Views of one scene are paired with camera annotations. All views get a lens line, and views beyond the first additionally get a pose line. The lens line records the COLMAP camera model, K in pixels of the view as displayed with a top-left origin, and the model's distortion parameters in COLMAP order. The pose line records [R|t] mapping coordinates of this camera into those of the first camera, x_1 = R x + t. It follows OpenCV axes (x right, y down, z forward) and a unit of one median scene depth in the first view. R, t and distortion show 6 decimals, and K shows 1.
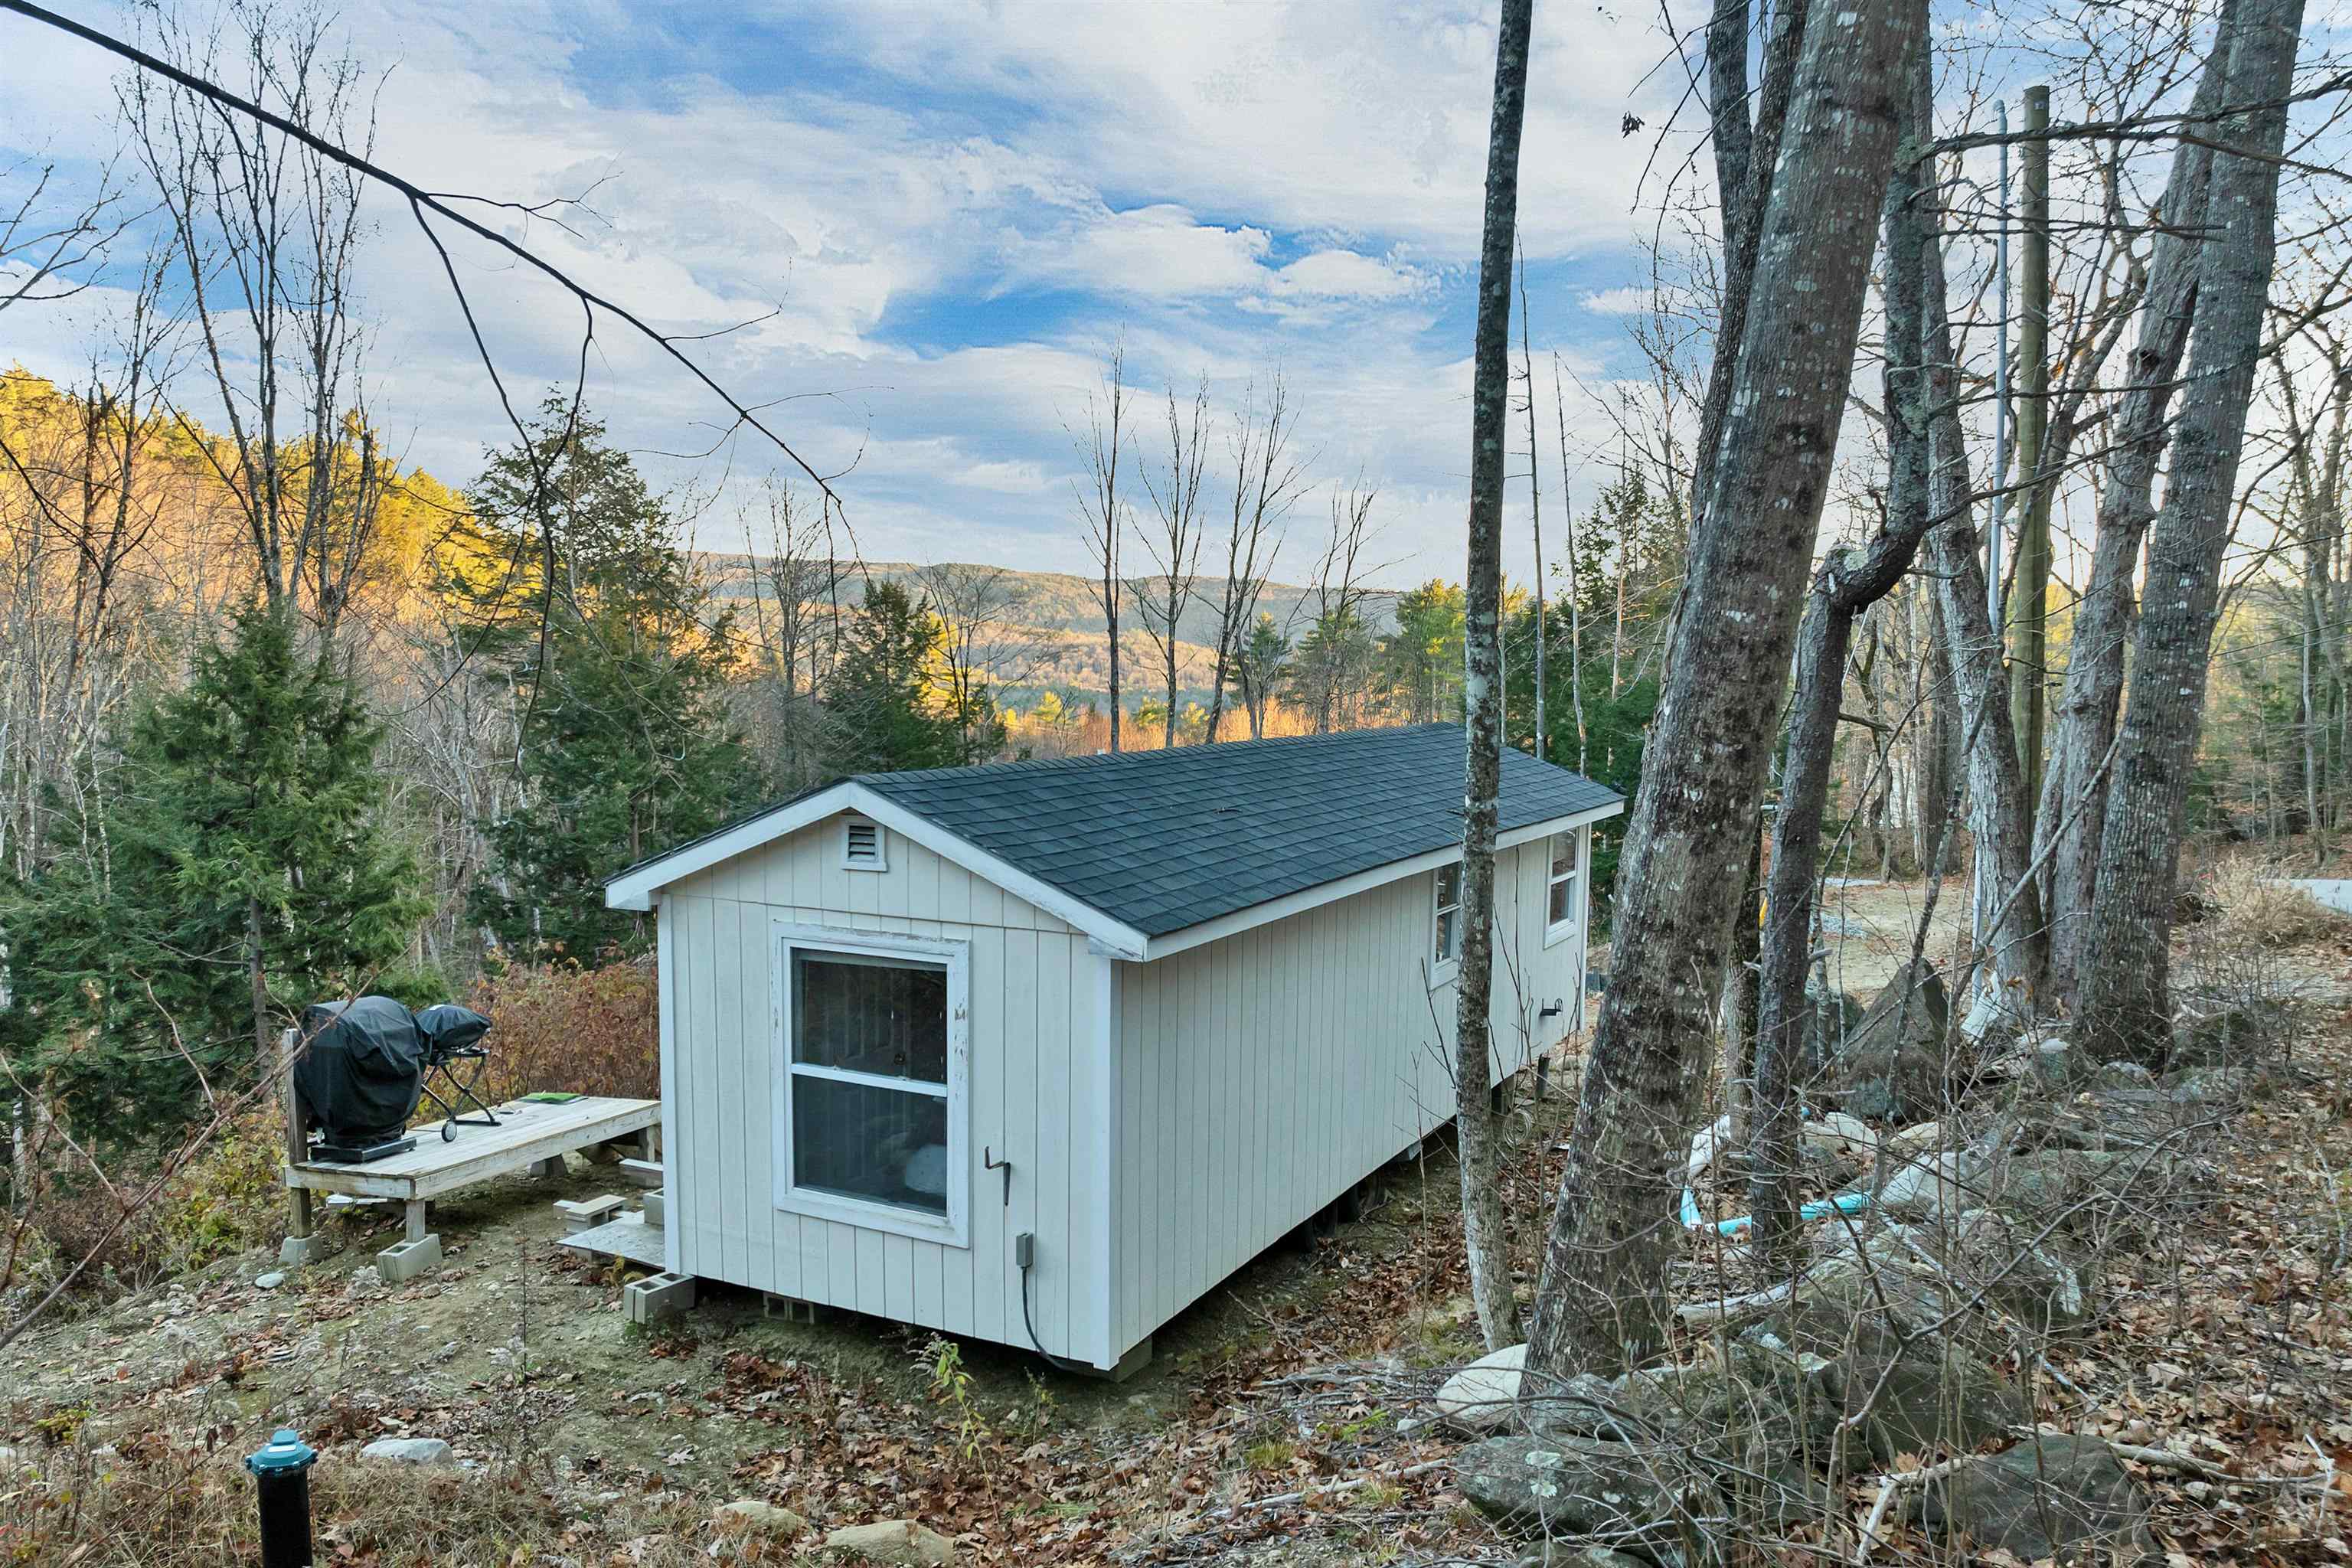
lens RADIAL K [[1716.0, 0, 1176.4], [0, 1716.0, 779.1], [0, 0, 1]] dist [-0.034575, -0.002431]
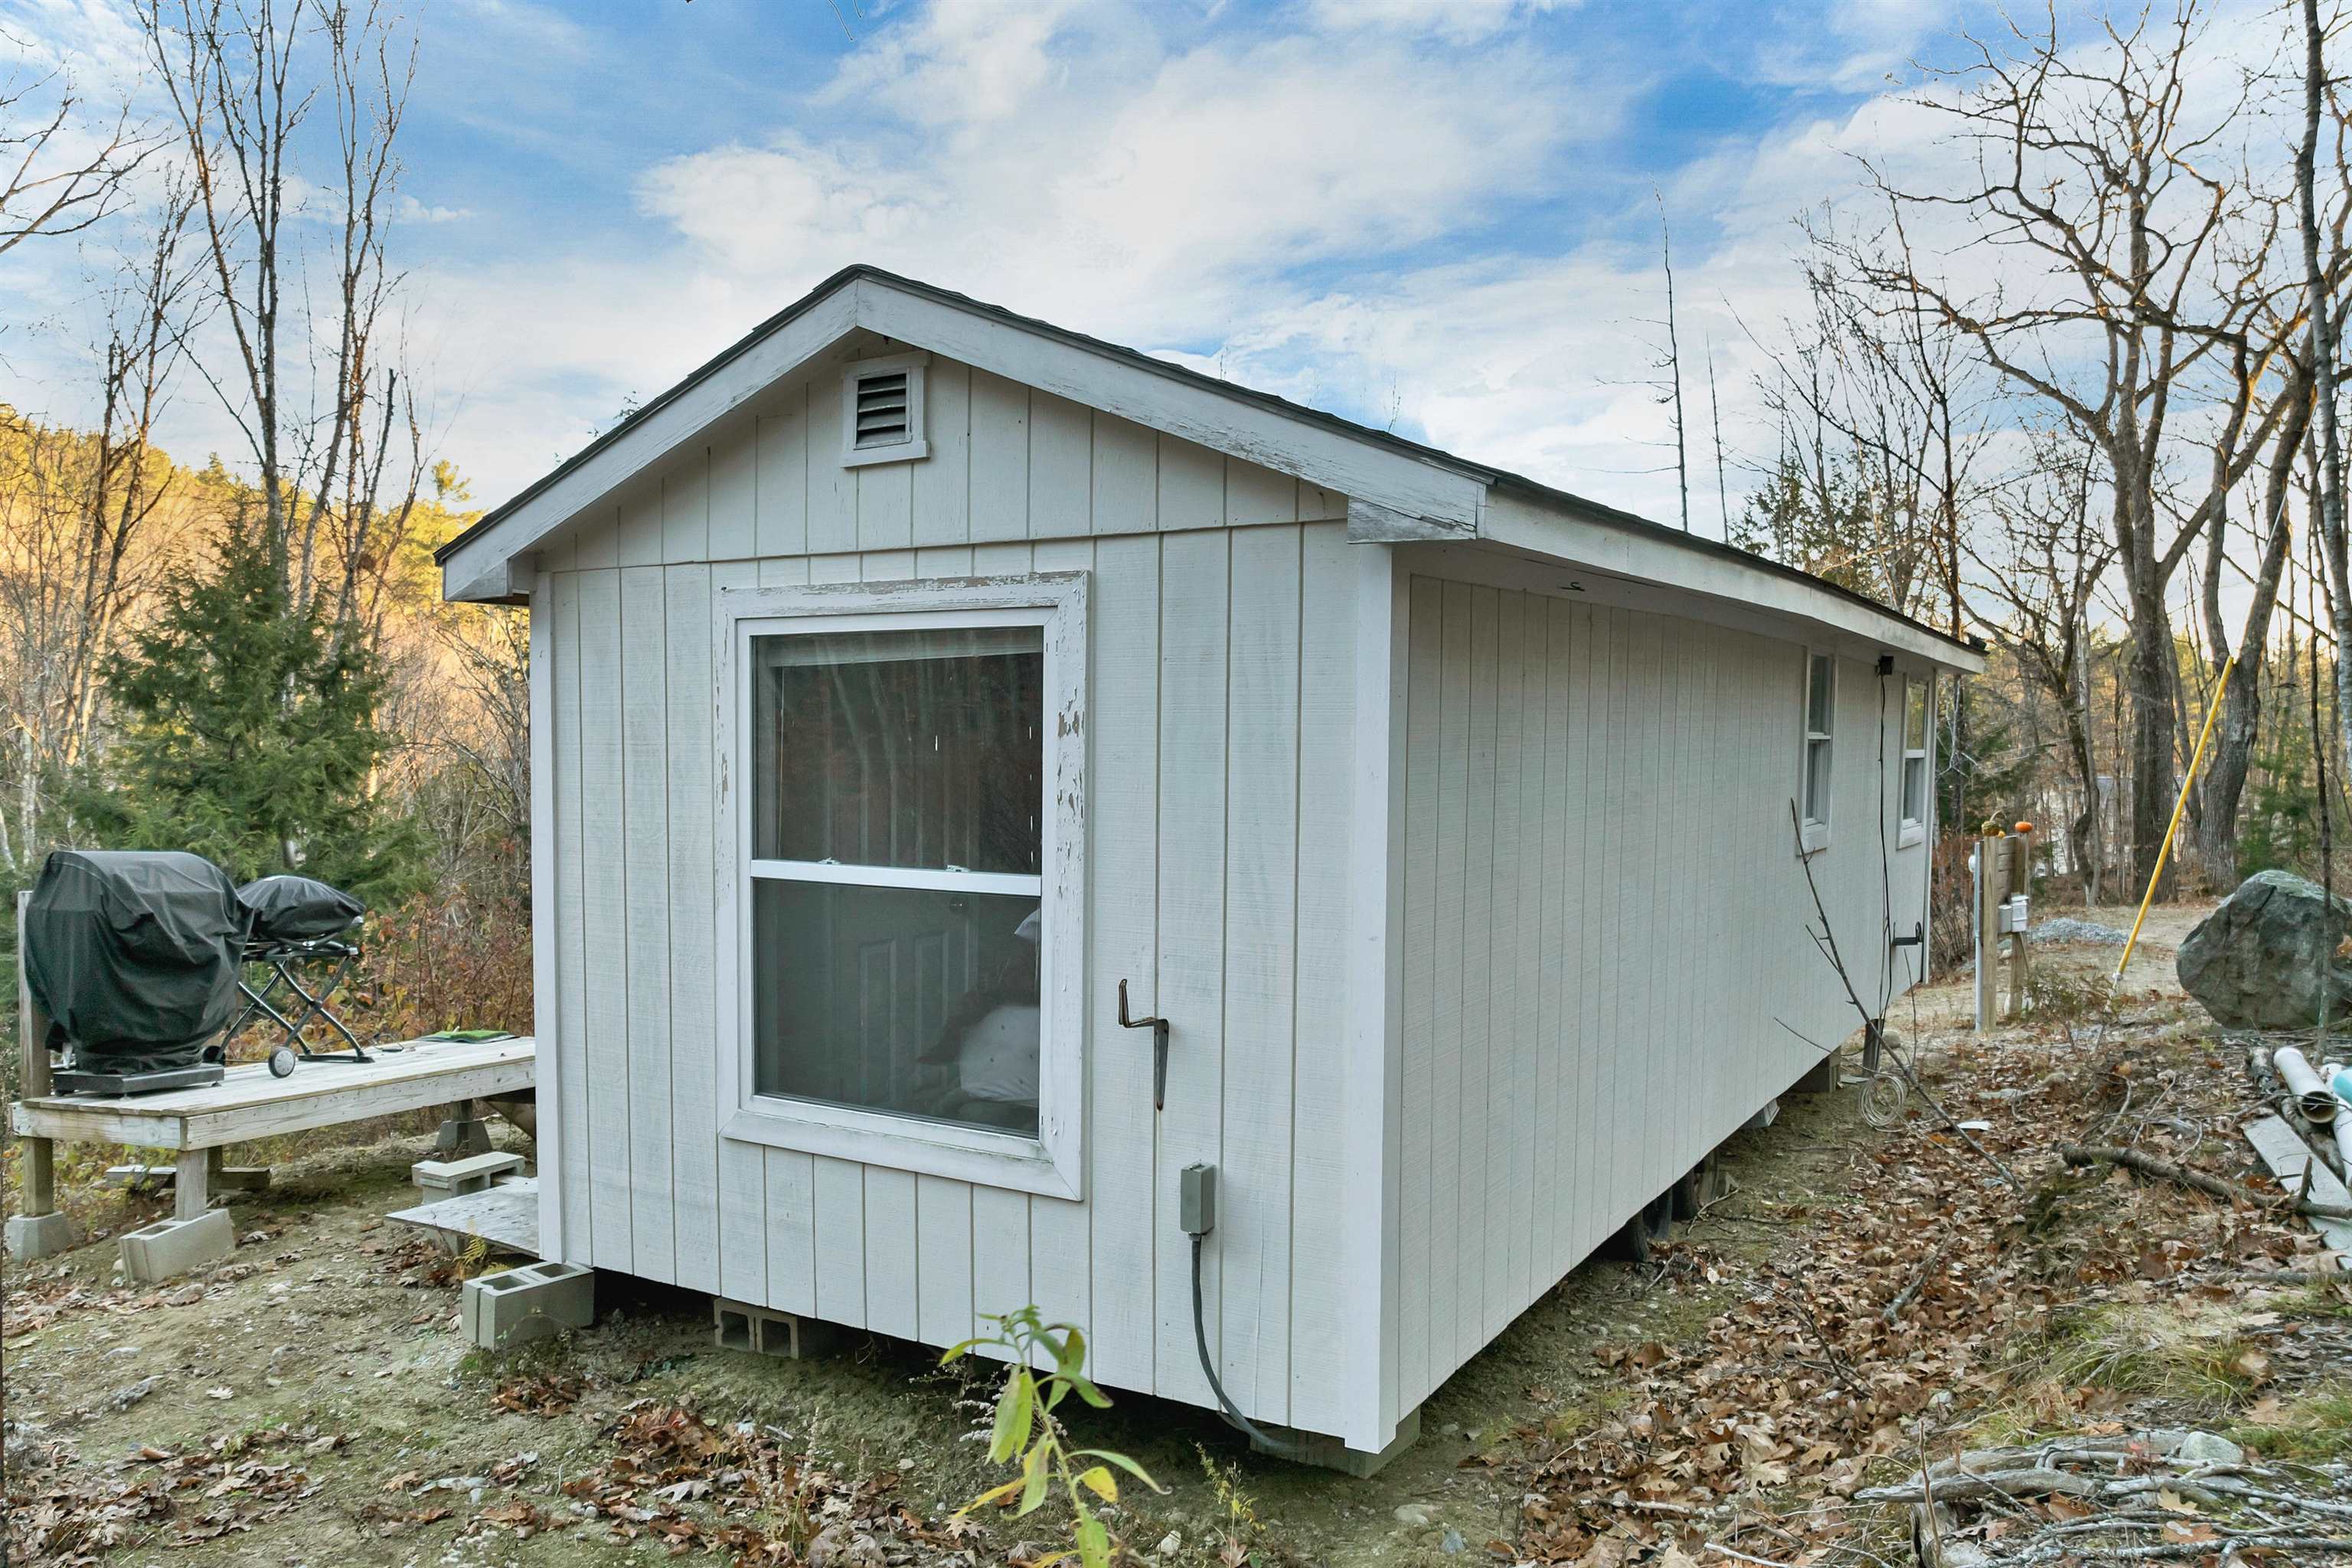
lens RADIAL K [[1716.0, 0, 1175.5], [0, 1716.0, 783.8], [0, 0, 1]] dist [-0.034575, -0.002431]
pose [[0.998617, 0.002032, -0.052534, -0.063979], [-0.004286, 0.999074, -0.042818, 0.163603], [0.052398, 0.042984, 0.997701, 0.467467]]
